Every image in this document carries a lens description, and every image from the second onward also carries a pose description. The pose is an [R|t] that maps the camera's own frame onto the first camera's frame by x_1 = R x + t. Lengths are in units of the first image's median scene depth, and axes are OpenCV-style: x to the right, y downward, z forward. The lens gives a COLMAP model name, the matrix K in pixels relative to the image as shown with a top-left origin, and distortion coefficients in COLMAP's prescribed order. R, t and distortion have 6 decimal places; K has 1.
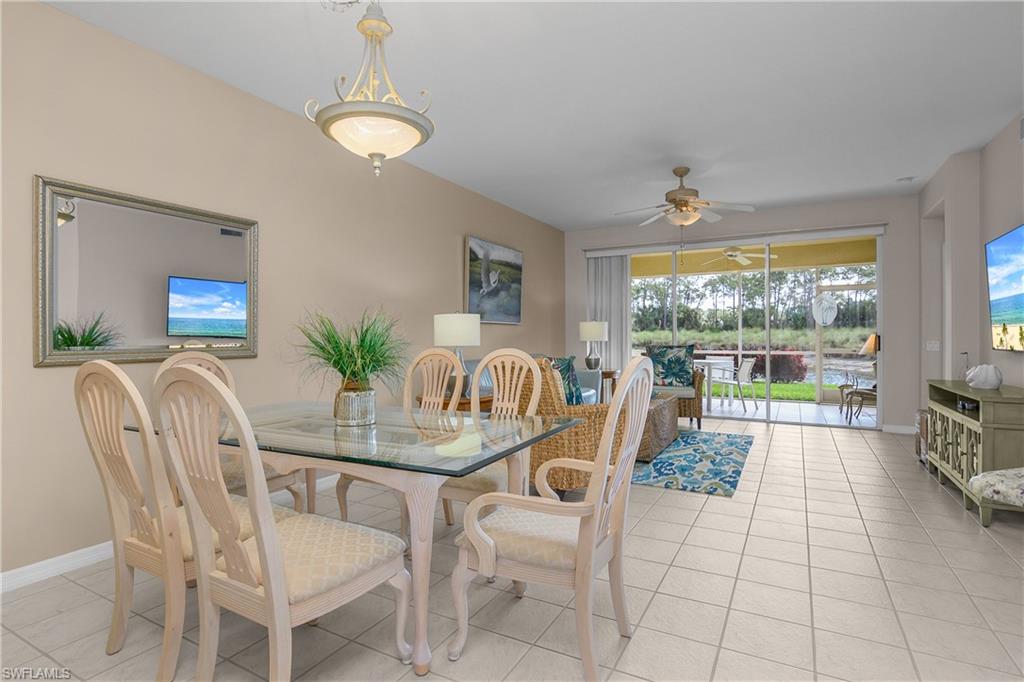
lens RADIAL K [[500.6, 0, 505.4], [0, 500.6, 334.9], [0, 0, 1]] dist [-0.026344, 0.006230]
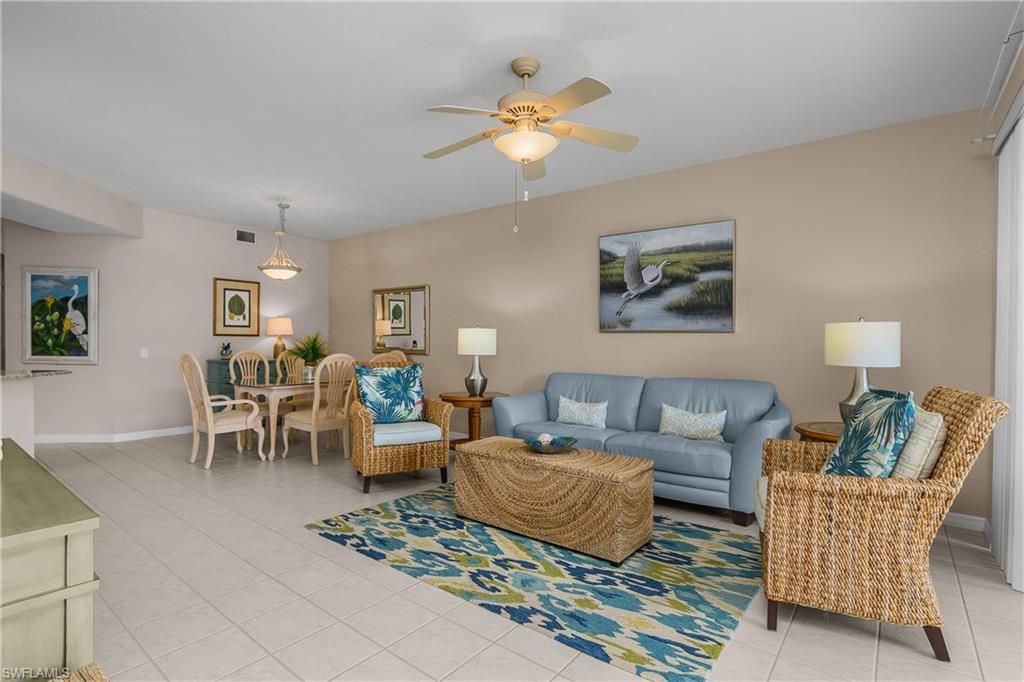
lens RADIAL K [[500.6, 0, 504.6], [0, 500.6, 336.6], [0, 0, 1]] dist [-0.026344, 0.006230]
pose [[-0.145326, -0.005475, -0.989369, 0.700032], [-0.006203, 0.999970, -0.004622, -0.010615], [0.989364, 0.005466, -0.145356, 0.801039]]
